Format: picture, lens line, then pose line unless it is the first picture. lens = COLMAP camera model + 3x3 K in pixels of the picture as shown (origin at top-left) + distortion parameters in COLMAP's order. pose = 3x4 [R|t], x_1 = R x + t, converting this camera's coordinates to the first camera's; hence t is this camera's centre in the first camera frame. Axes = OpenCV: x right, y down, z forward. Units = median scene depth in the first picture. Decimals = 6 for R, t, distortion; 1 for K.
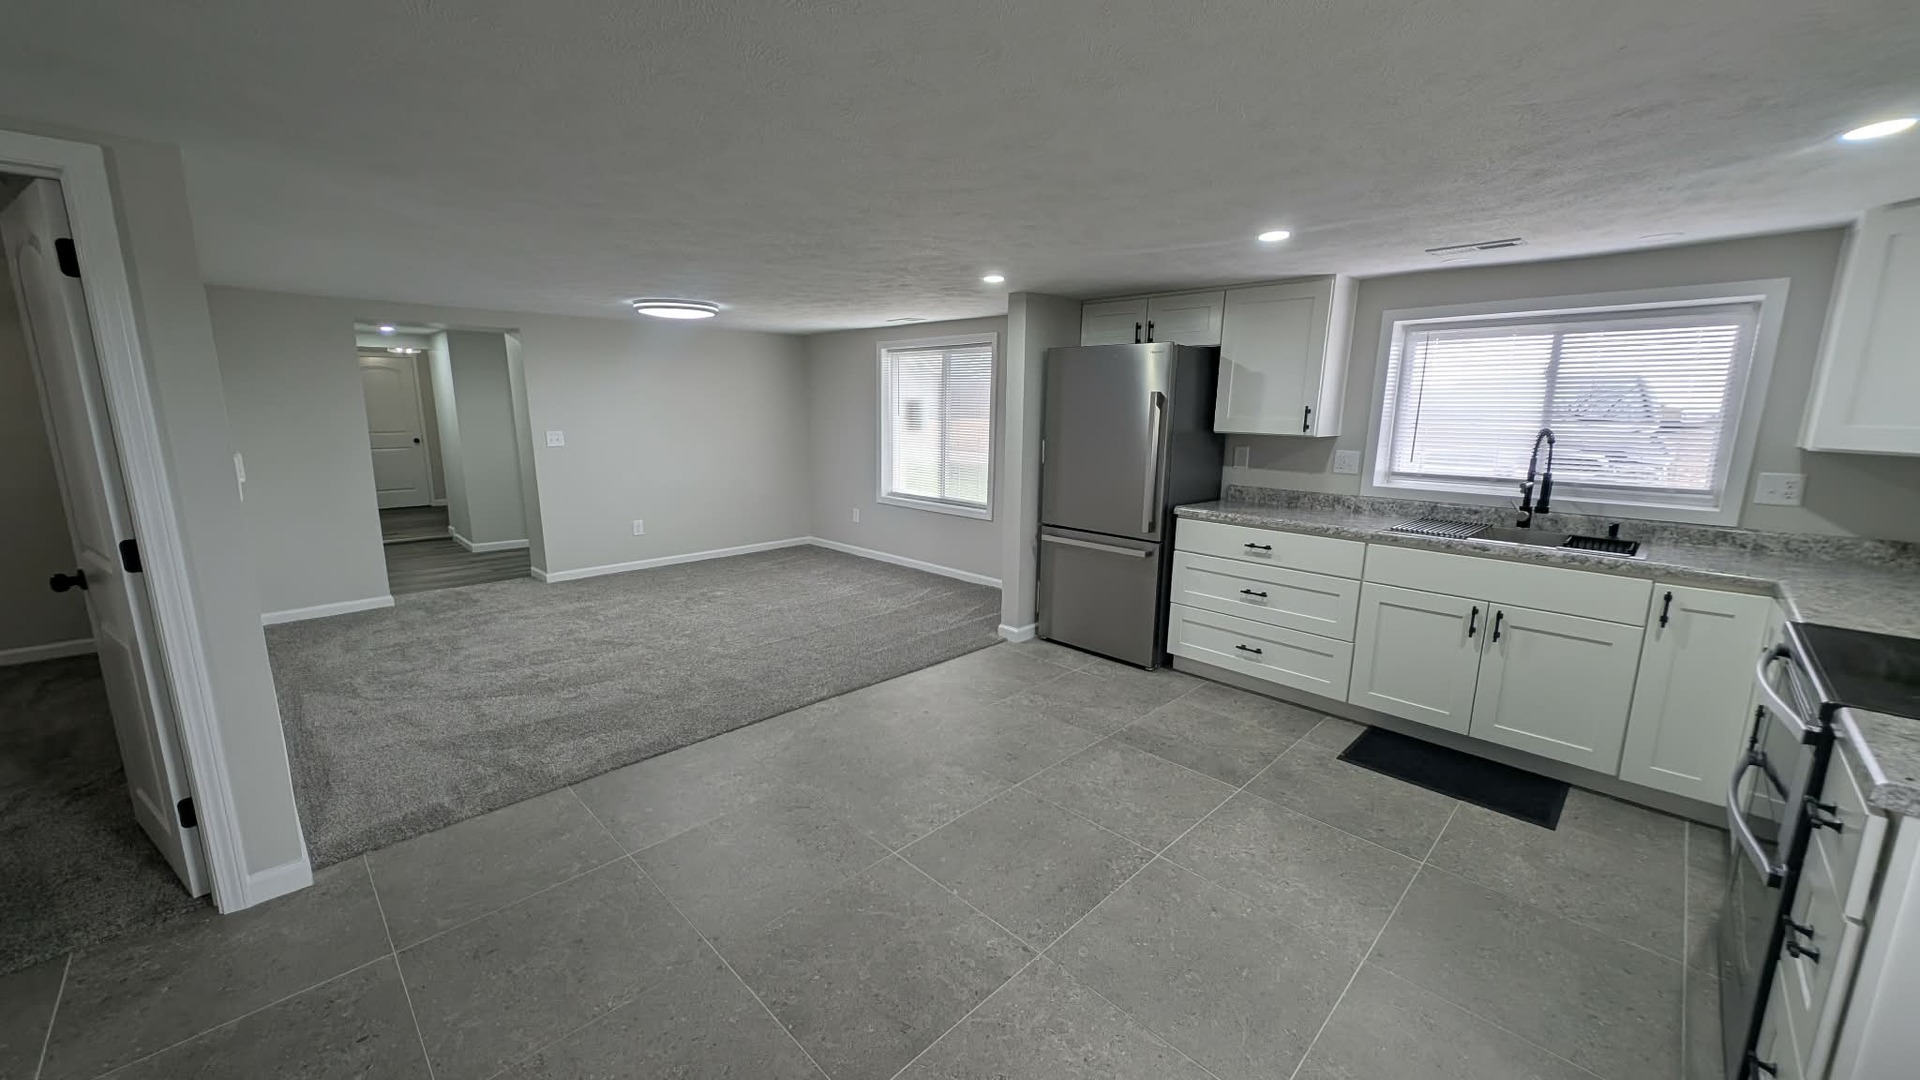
lens RADIAL K [[716.7, 0, 959.1], [0, 716.7, 538.5], [0, 0, 1]] dist [0.003364, -0.002693]
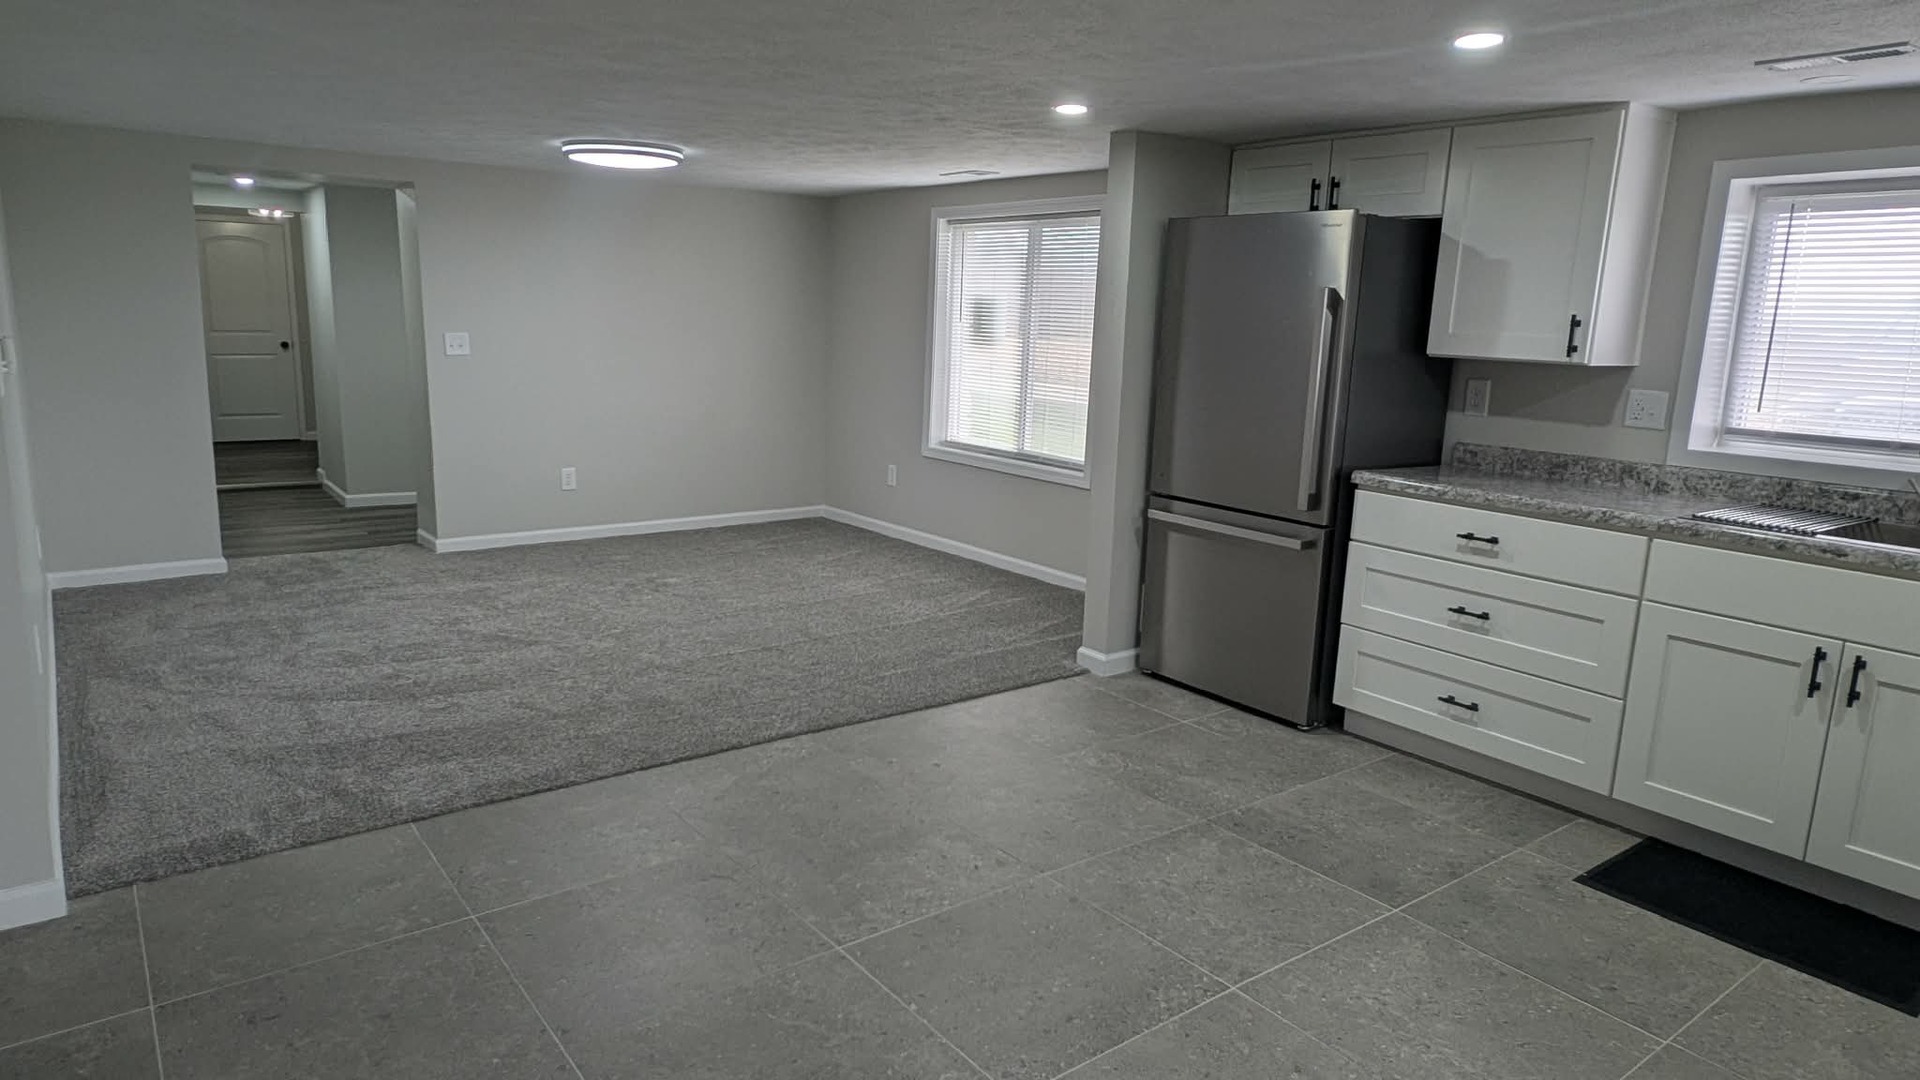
lens RADIAL K [[1148.3, 0, 957.2], [0, 1148.3, 523.8], [0, 0, 1]] dist [0.011597, -0.007480]
pose [[0.991179, 0.045633, -0.124427, 0.090167], [-0.046172, 0.998932, -0.001446, 0.020449], [0.124229, 0.007178, 0.992228, -0.048306]]
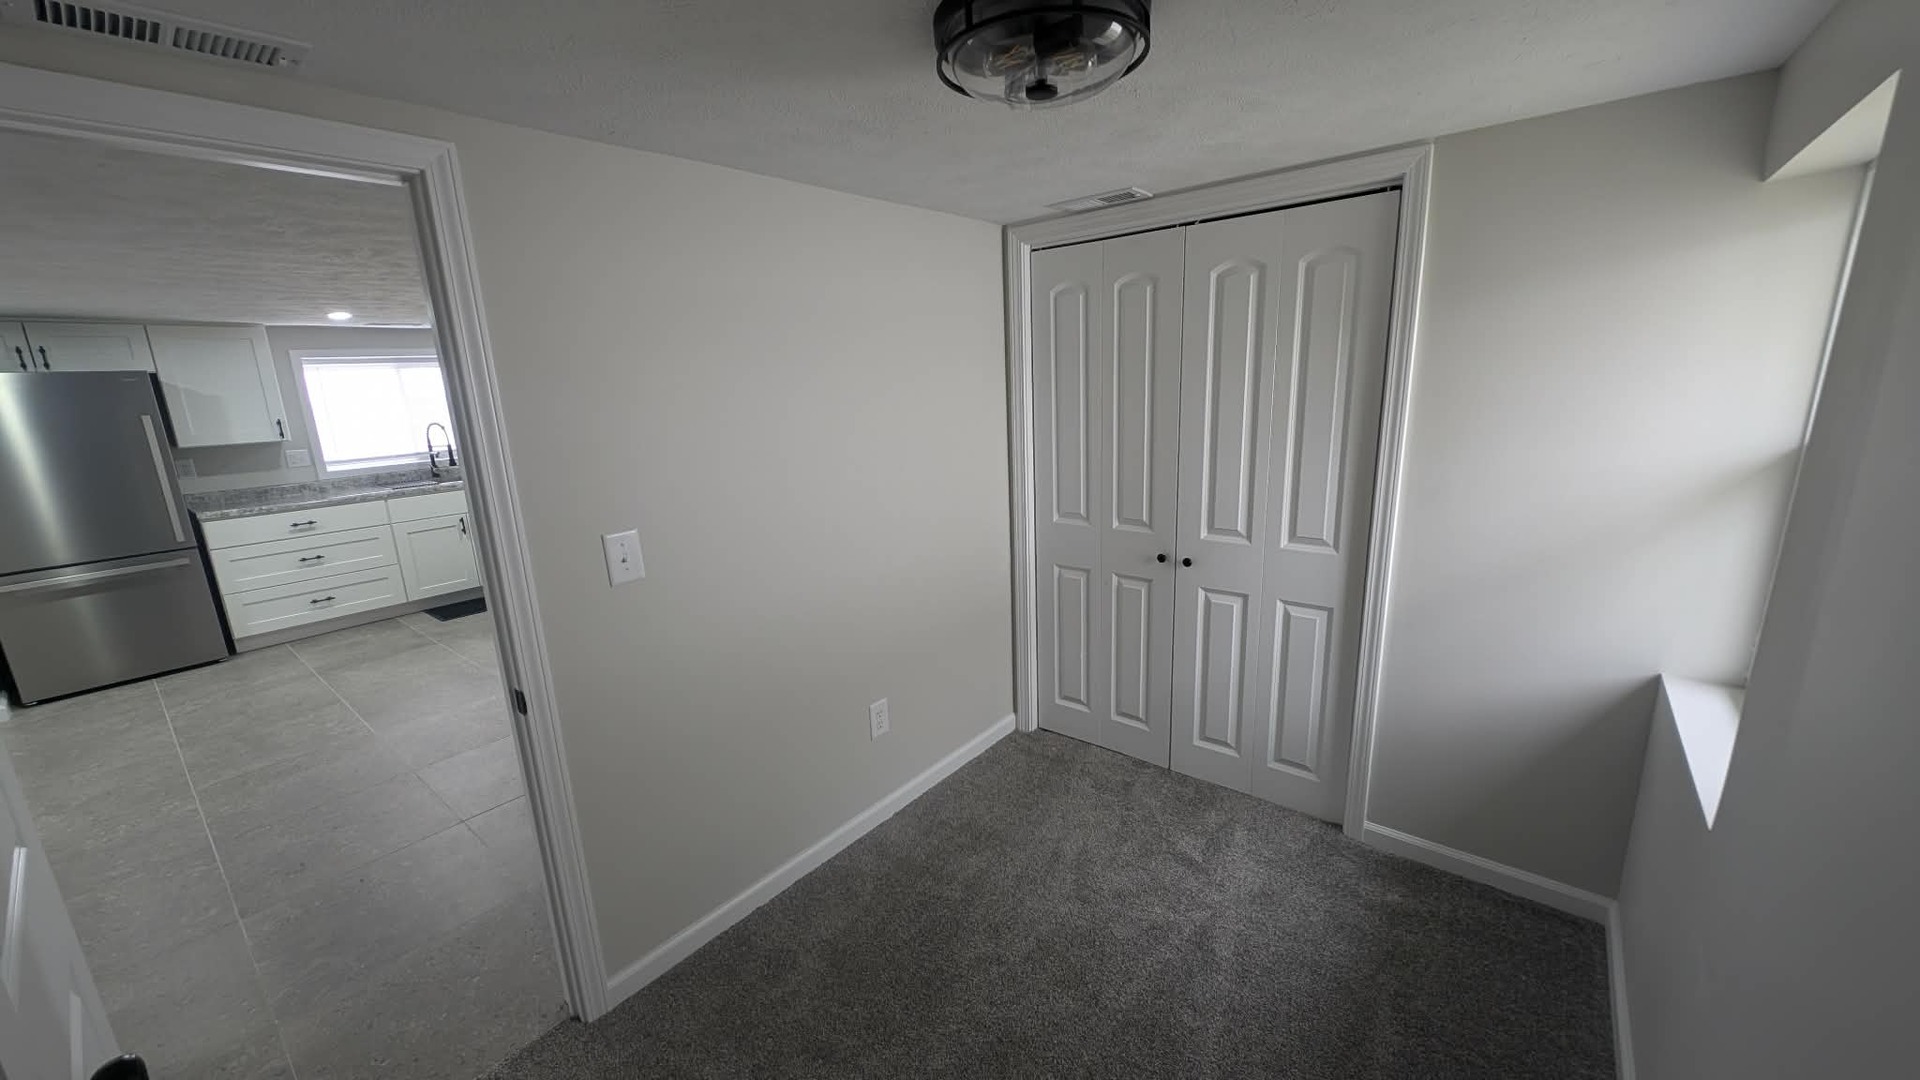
lens RADIAL K [[716.7, 0, 959.7], [0, 716.7, 541.9], [0, 0, 1]] dist [0.003364, -0.002693]
pose [[-0.107638, -0.230317, 0.967144, -1.008836], [0.217261, 0.943834, 0.248946, -0.023817], [-0.970161, 0.236919, -0.051553, -0.120936]]
